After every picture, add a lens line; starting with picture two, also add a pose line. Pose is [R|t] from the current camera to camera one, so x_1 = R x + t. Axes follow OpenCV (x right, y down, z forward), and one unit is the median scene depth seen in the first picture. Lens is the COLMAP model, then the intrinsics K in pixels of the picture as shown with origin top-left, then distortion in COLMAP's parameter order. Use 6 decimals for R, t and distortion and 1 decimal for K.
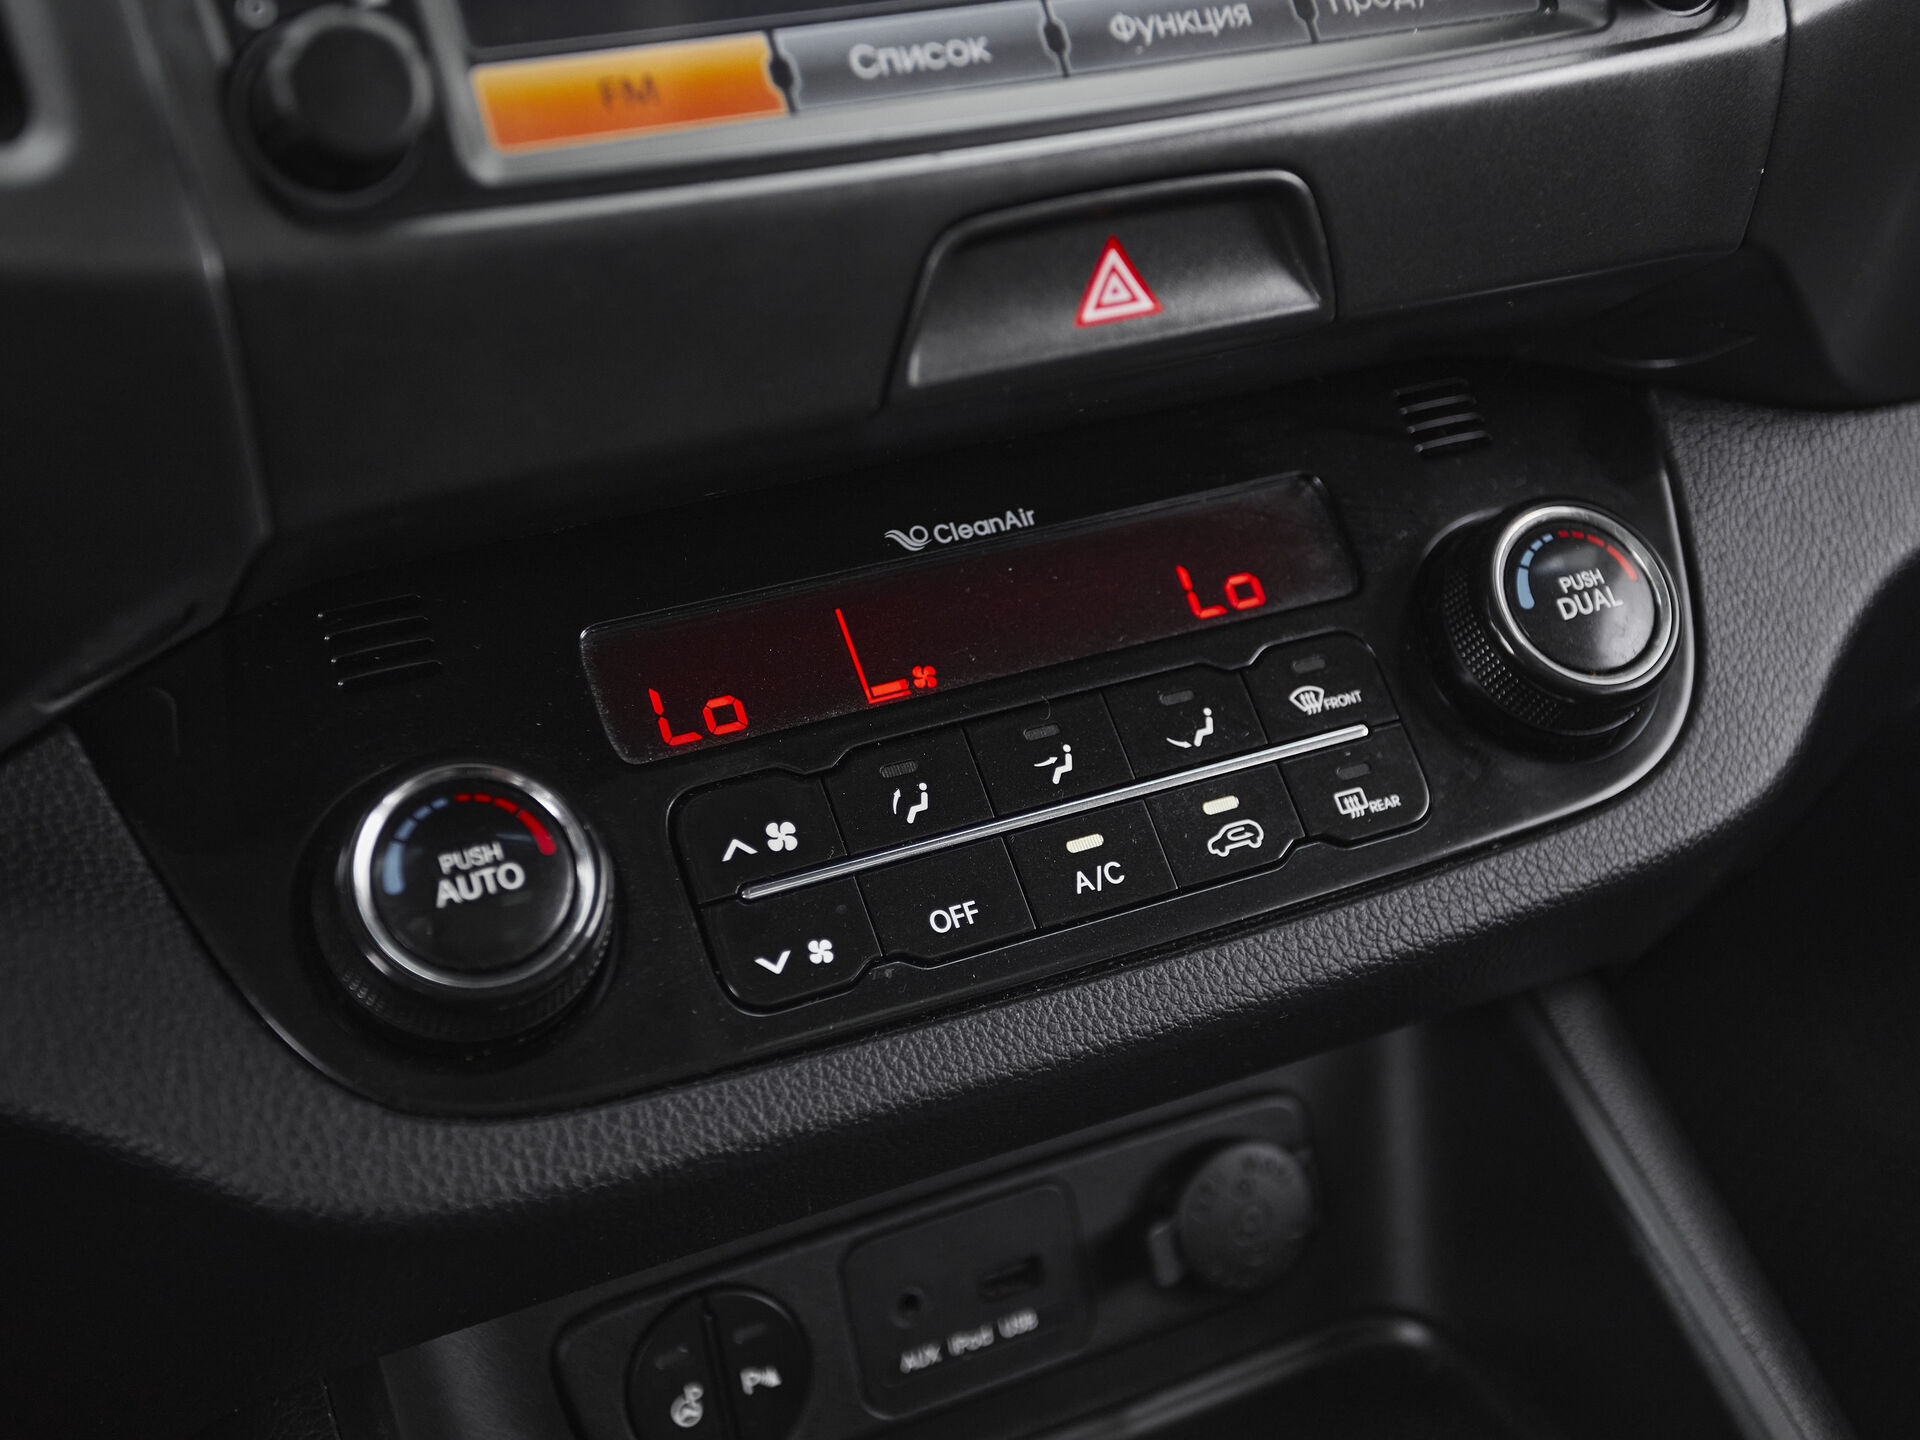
lens RADIAL K [[2433.4, 0, 963.7], [0, 2433.4, 690.7], [0, 0, 1]] dist [-0.001025, 0.020249]
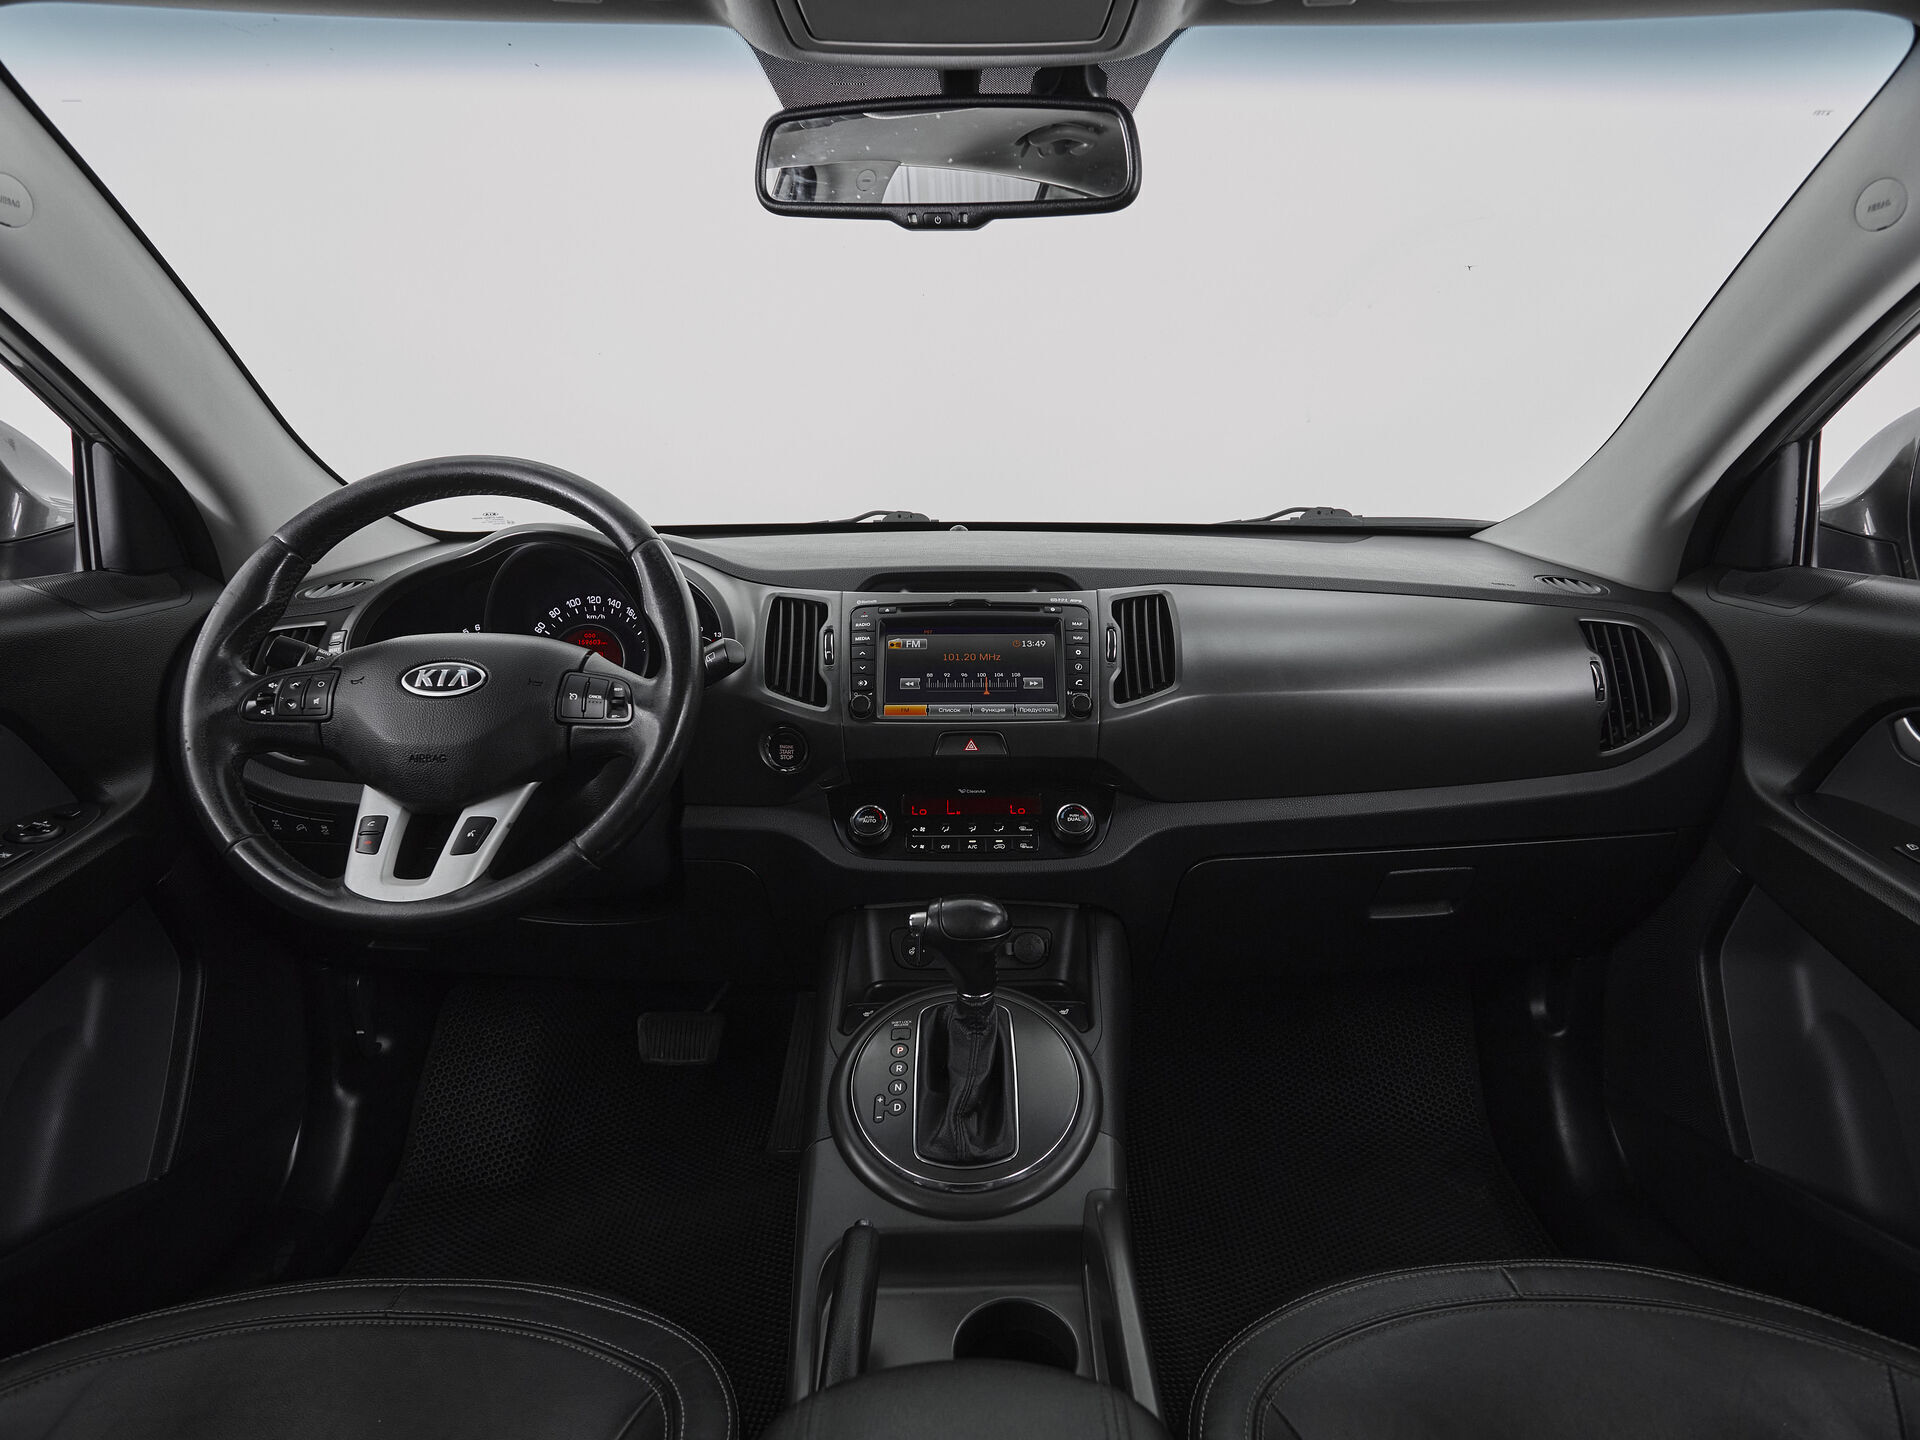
lens RADIAL K [[1047.8, 0, 979.5], [0, 1047.8, 720.9], [0, 0, 1]] dist [0.003049, 0.000319]
pose [[0.903134, 0.094515, -0.418828, 1.153477], [-0.208453, 0.949314, -0.235268, 0.396708], [0.375362, 0.299784, 0.877059, -1.381951]]
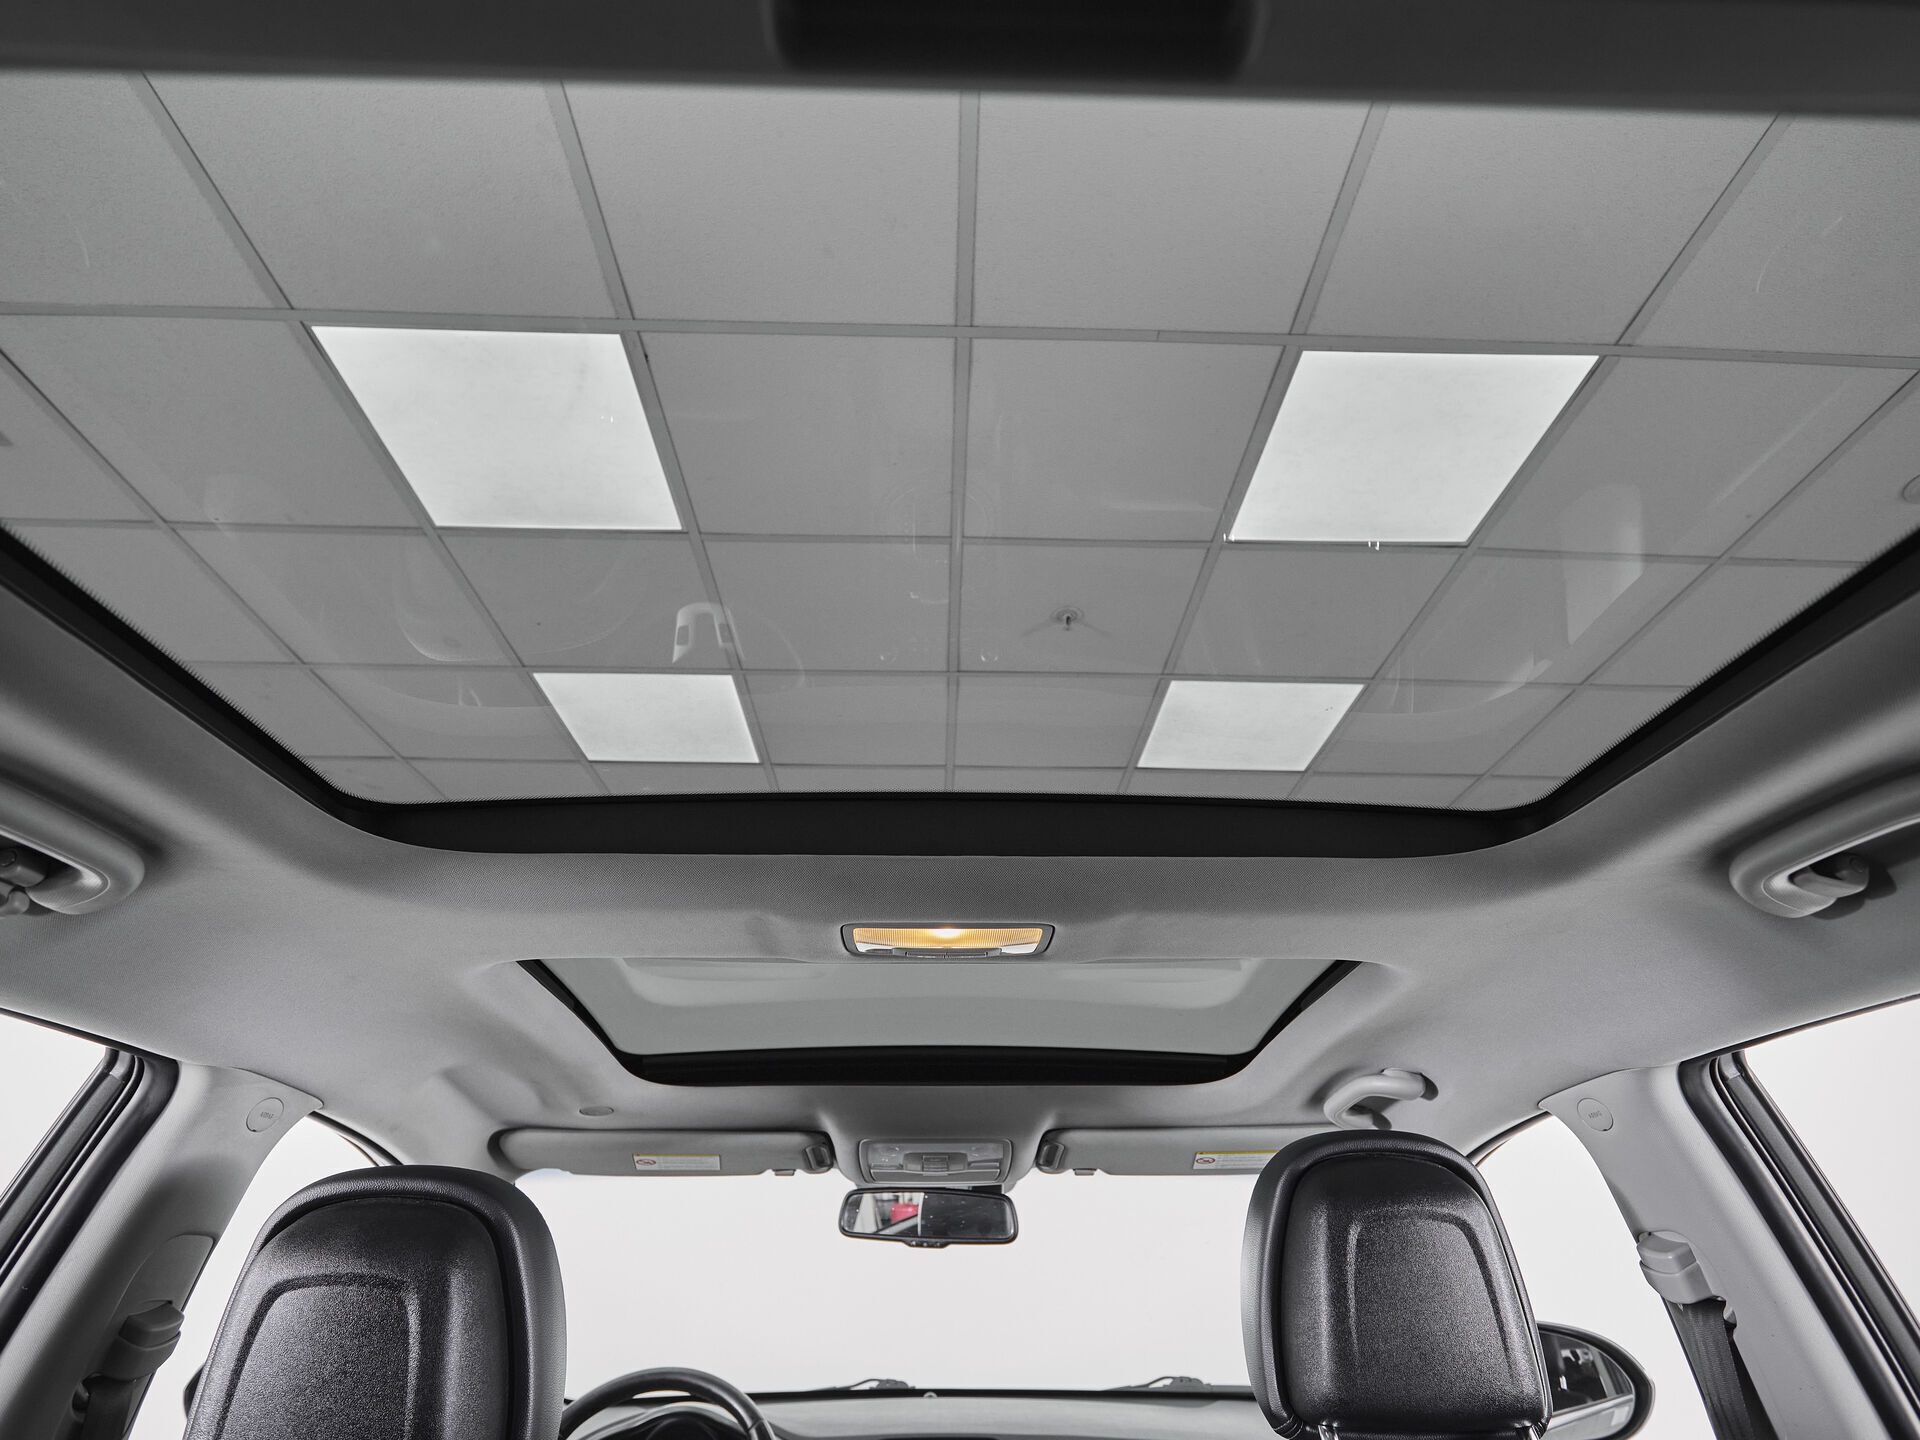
lens RADIAL K [[1052.3, 0, 960.0], [0, 1052.3, 720.0], [0, 0, 1]] dist [-0.001064, 0.000455]
pose [[0.907717, -0.201292, -0.368147, 2.294812], [-0.201223, 0.561084, -0.802929, 1.250617], [0.368184, 0.802911, 0.468800, -3.623726]]
